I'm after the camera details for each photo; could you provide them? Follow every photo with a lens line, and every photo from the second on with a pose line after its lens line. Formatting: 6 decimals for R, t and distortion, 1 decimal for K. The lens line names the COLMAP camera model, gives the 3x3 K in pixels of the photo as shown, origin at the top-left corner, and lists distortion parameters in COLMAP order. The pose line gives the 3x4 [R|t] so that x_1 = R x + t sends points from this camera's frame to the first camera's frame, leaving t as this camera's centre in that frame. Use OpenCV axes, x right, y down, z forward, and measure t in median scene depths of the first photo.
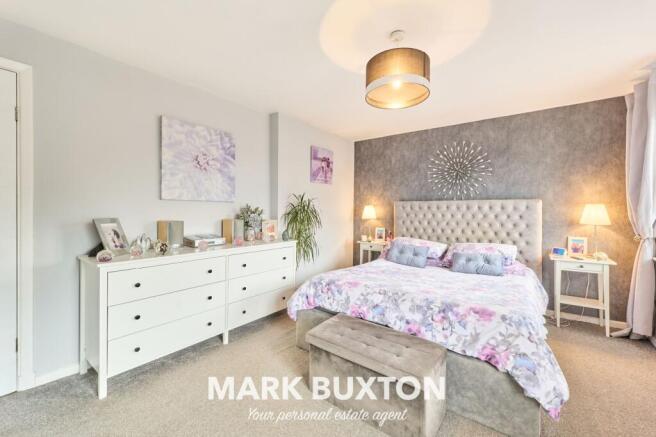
lens RADIAL K [[268.0, 0, 328.8], [0, 268.0, 212.8], [0, 0, 1]] dist [0.002140, 0.000011]
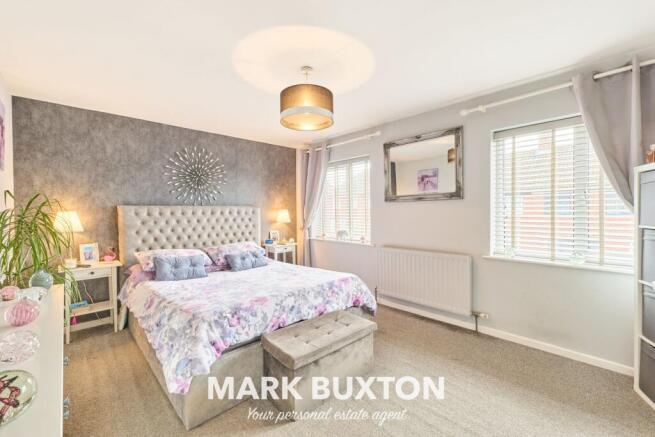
lens RADIAL K [[267.6, 0, 328.9], [0, 267.6, 217.0], [0, 0, 1]] dist [0.002140, 0.000011]
pose [[0.175592, -0.033408, 0.983896, -0.453419], [0.019687, 0.999343, 0.030419, -0.025876], [-0.984266, 0.014028, 0.176134, 0.354008]]
